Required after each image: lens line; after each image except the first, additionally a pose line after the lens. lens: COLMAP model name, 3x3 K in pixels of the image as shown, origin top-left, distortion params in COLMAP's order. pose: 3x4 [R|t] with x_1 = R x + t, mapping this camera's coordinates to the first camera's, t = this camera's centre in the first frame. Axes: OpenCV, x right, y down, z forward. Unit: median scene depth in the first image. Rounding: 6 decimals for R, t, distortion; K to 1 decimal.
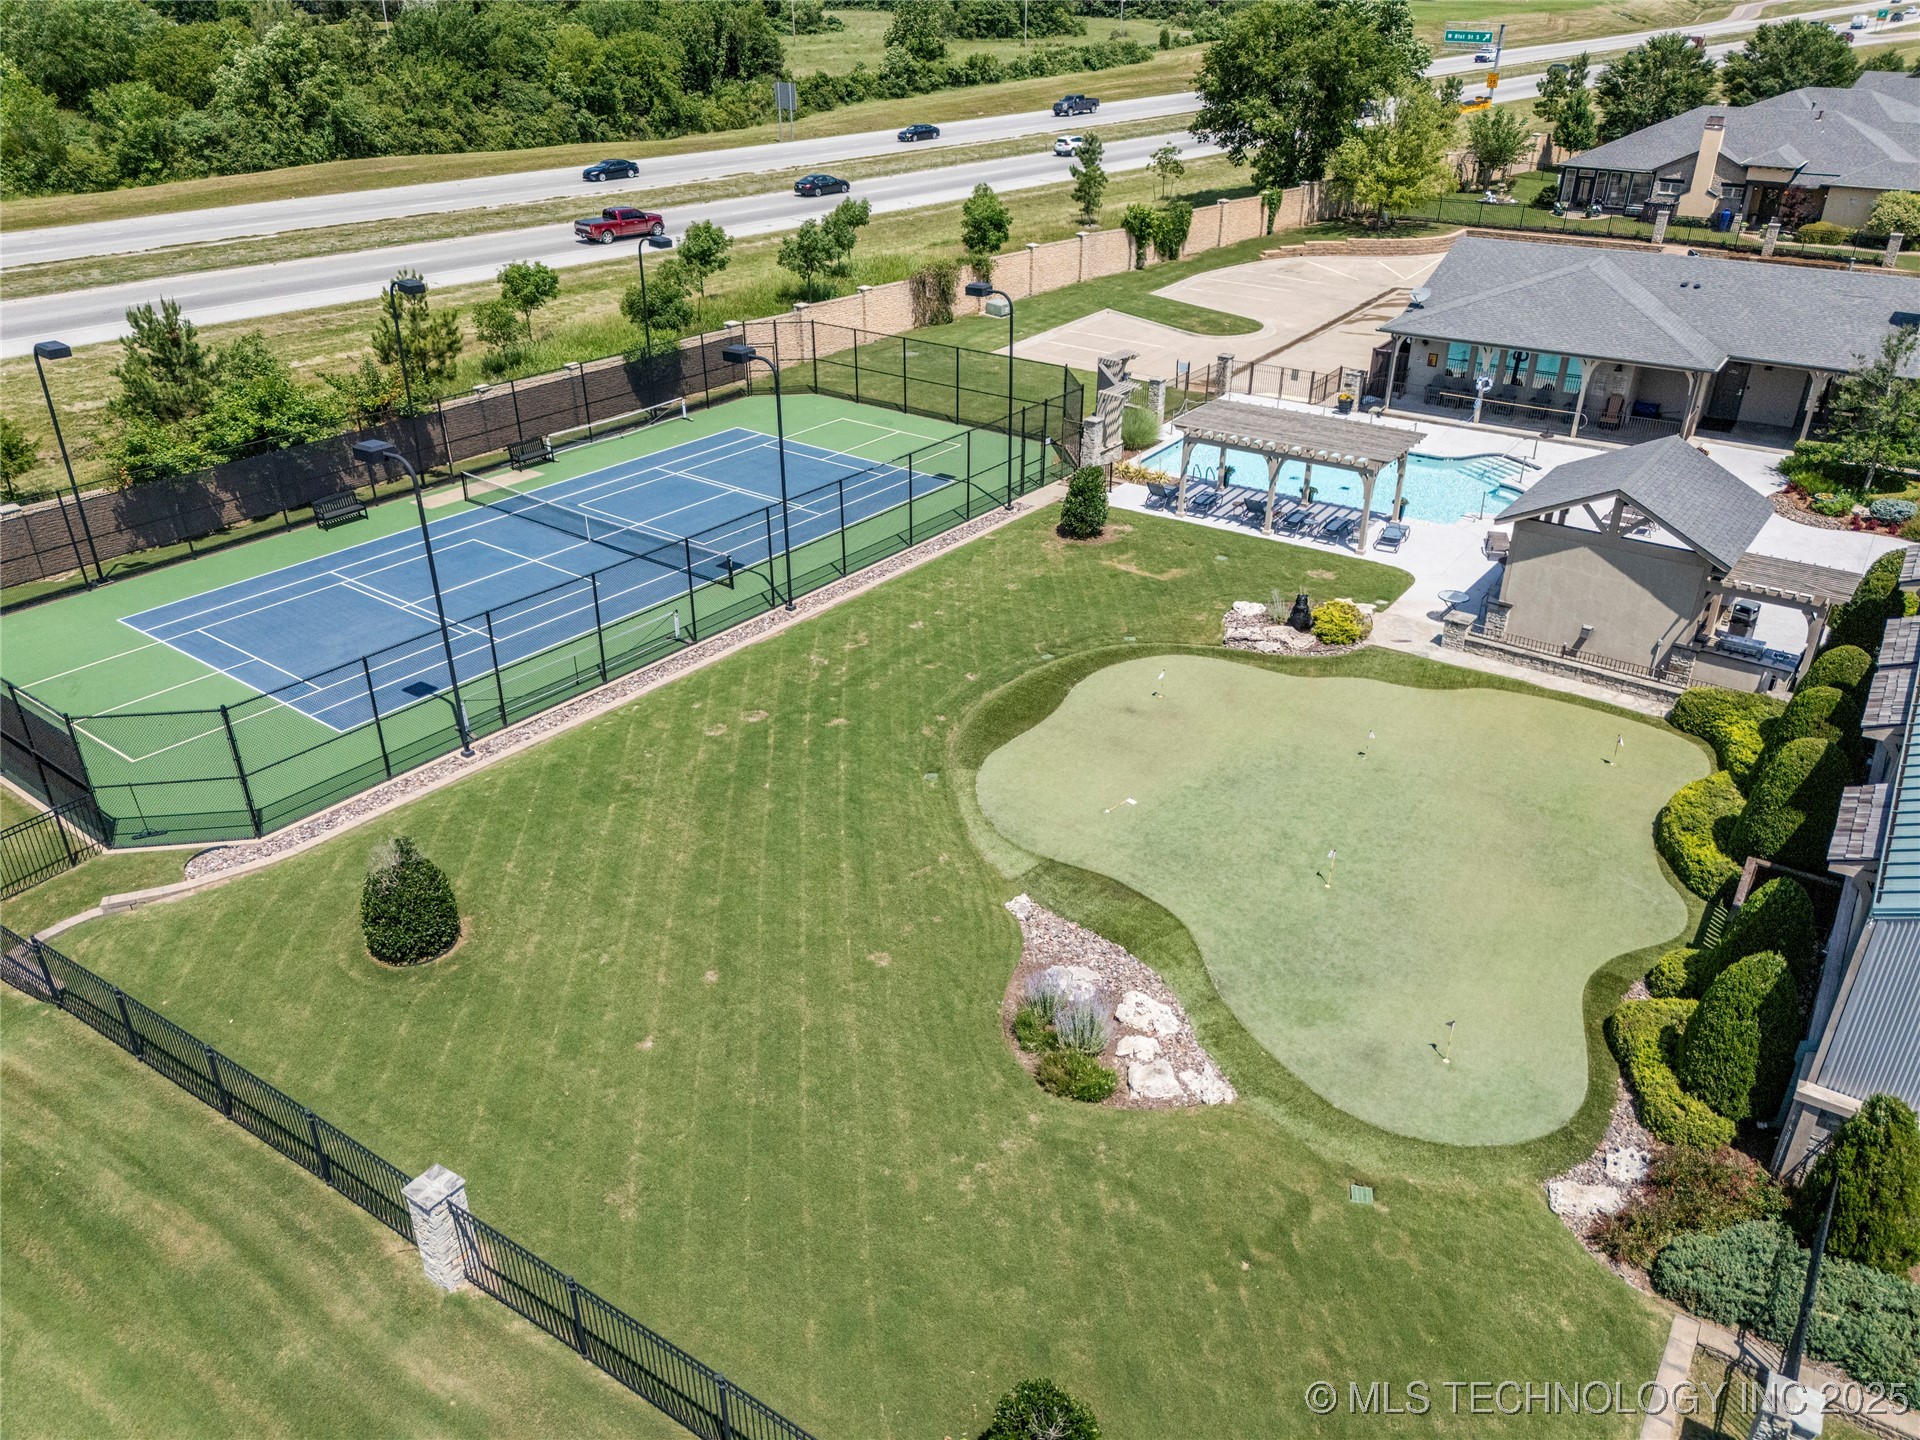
lens RADIAL K [[1414.1, 0, 962.0], [0, 1414.1, 720.1], [0, 0, 1]] dist [0.062725, -0.057845]
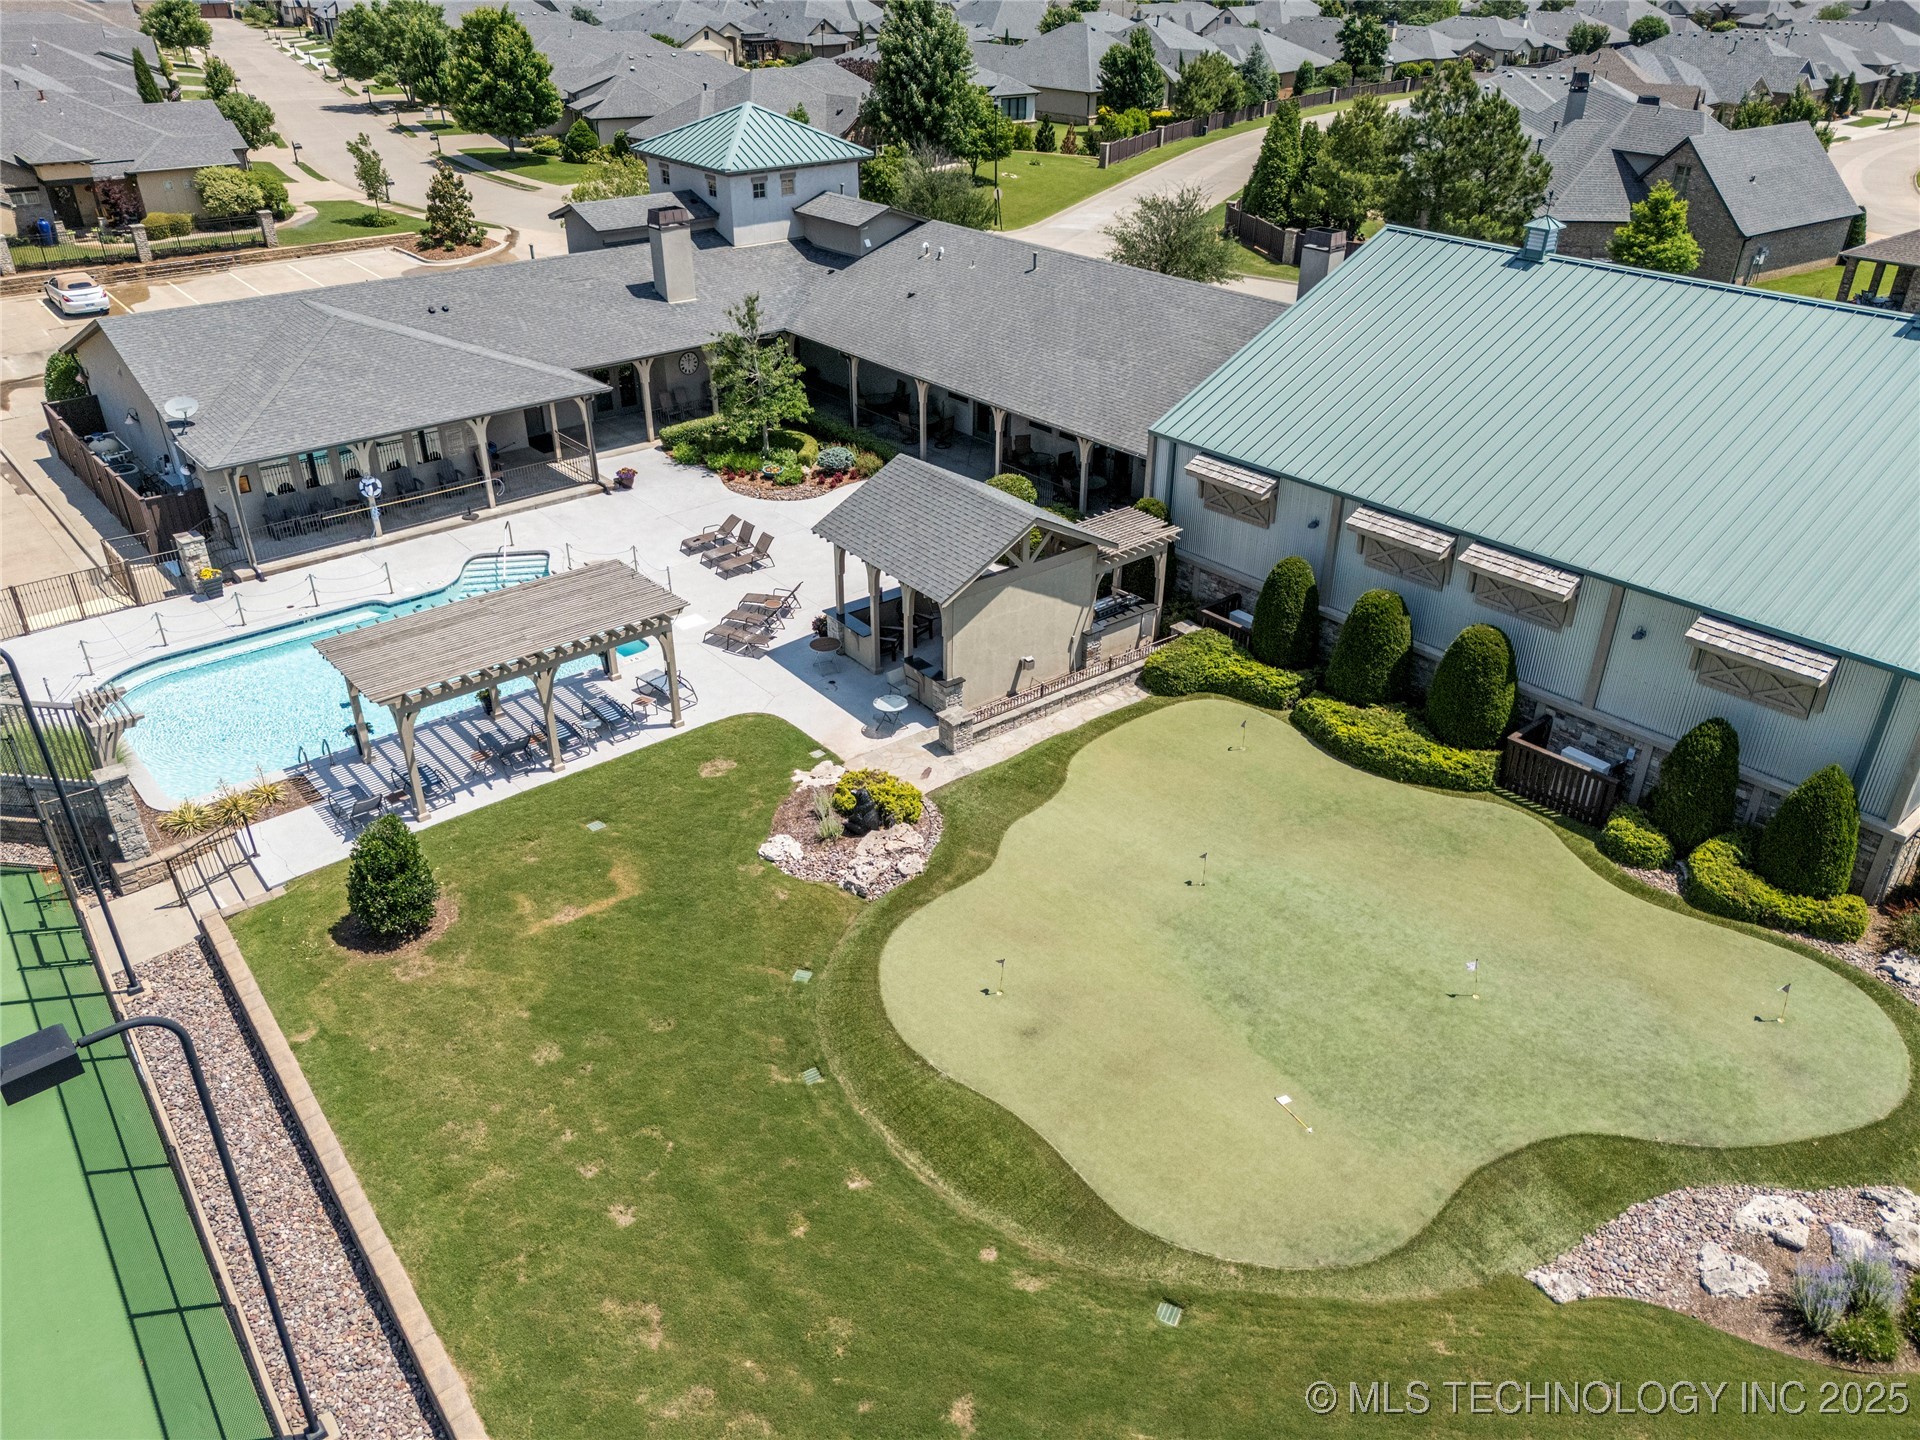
lens RADIAL K [[1414.1, 0, 962.0], [0, 1414.1, 720.1], [0, 0, 1]] dist [0.062725, -0.057845]
pose [[0.256277, -0.480295, 0.838832, -0.306628], [0.448544, 0.827813, 0.336948, -0.292905], [-0.856230, 0.289901, 0.427583, 0.511383]]
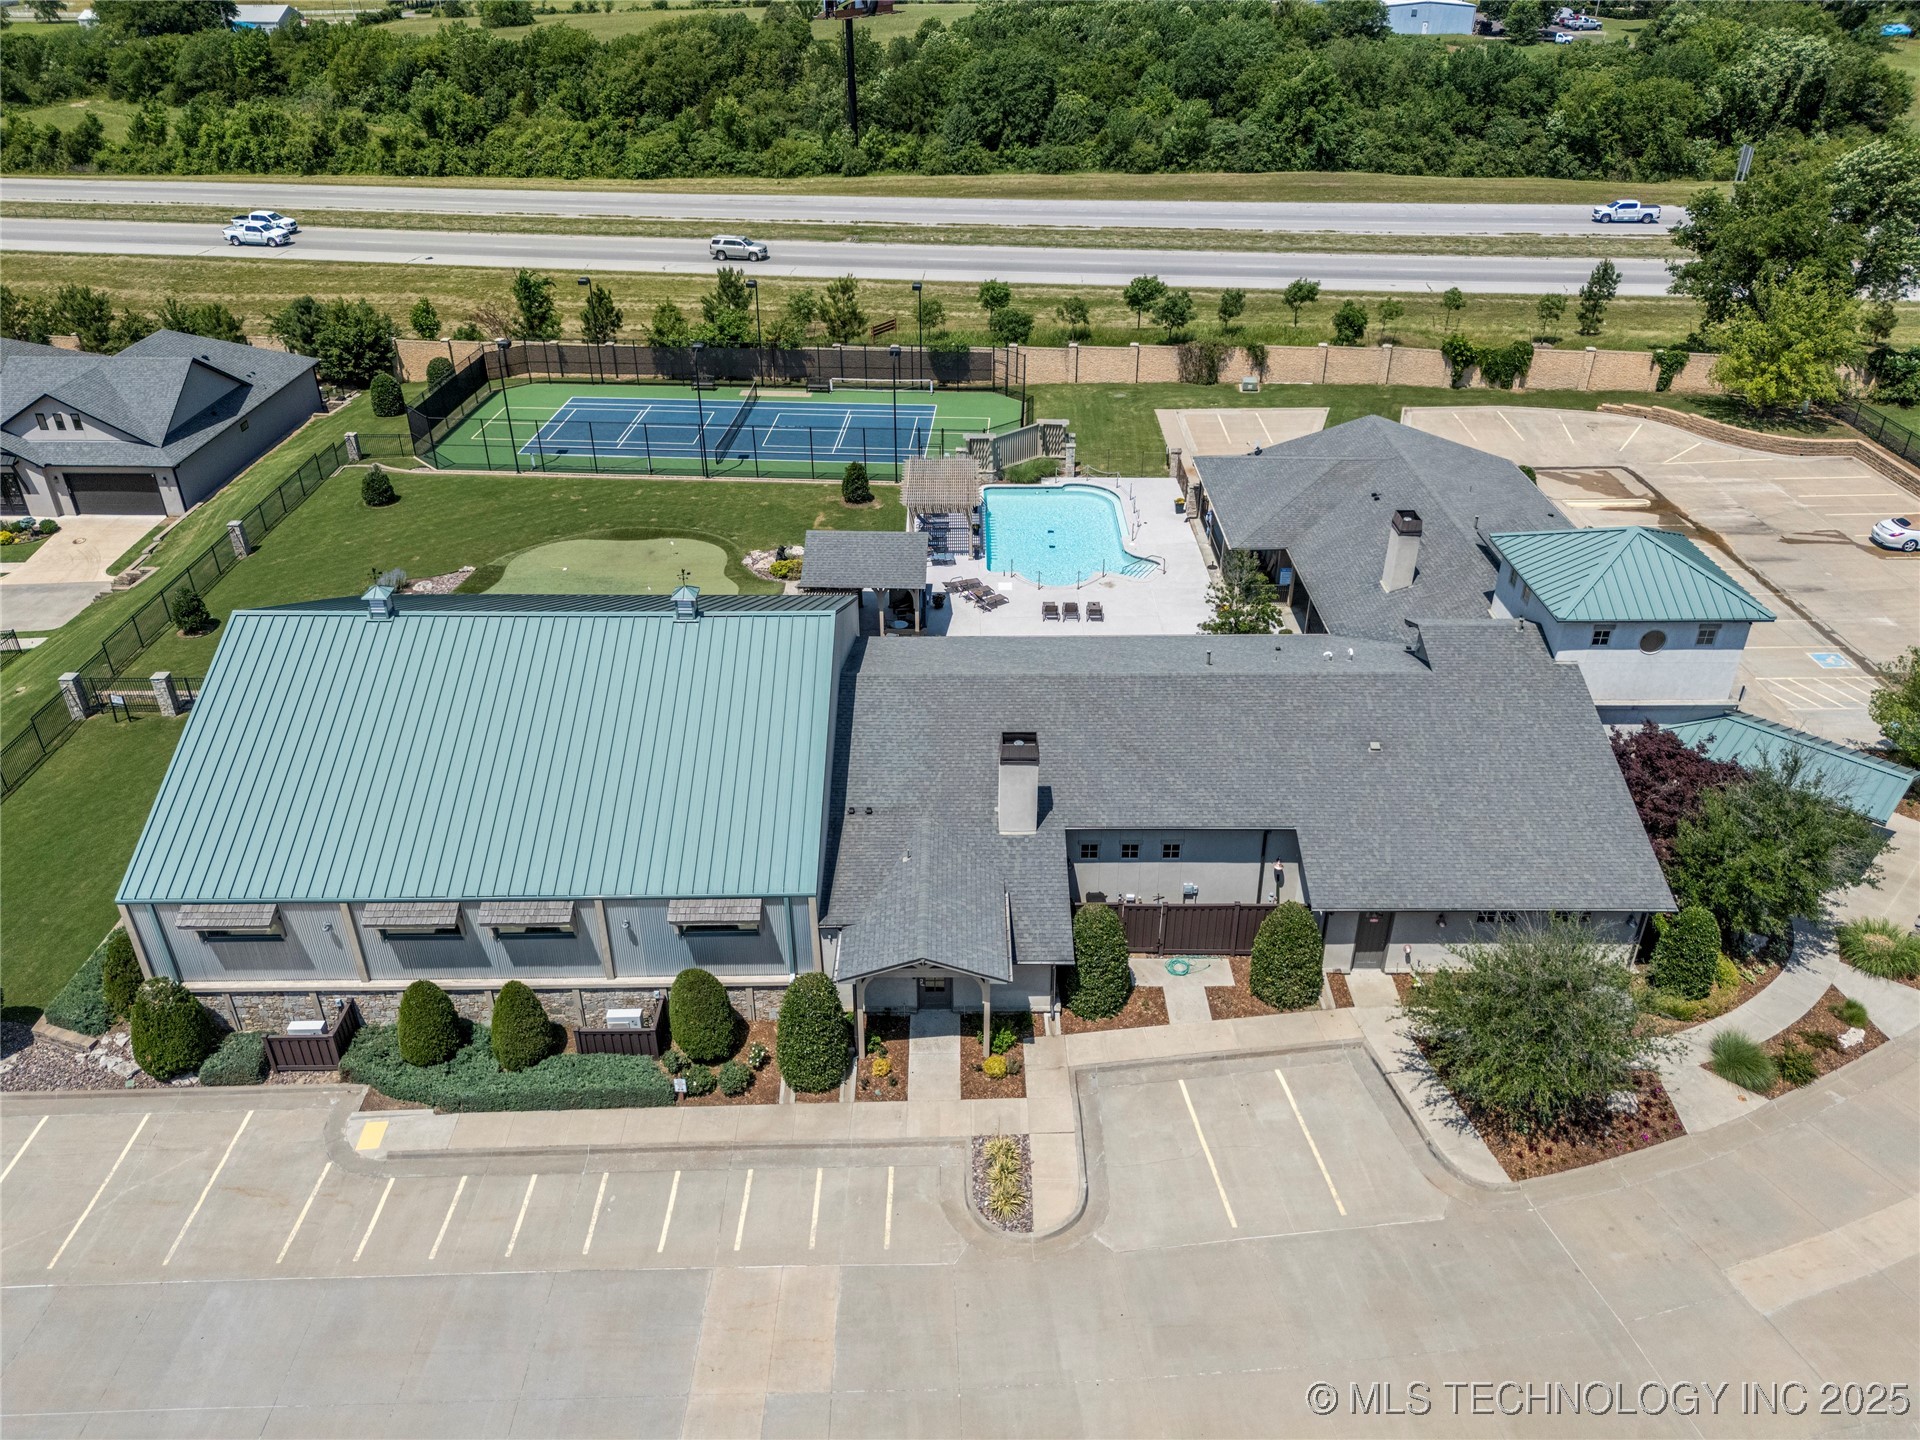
lens RADIAL K [[1414.1, 0, 962.0], [0, 1414.1, 720.1], [0, 0, 1]] dist [0.062725, -0.057845]
pose [[0.566473, 0.415290, -0.711788, 1.458969], [-0.387200, 0.896587, 0.214960, -0.305554], [0.727451, 0.153835, 0.668693, -0.007712]]
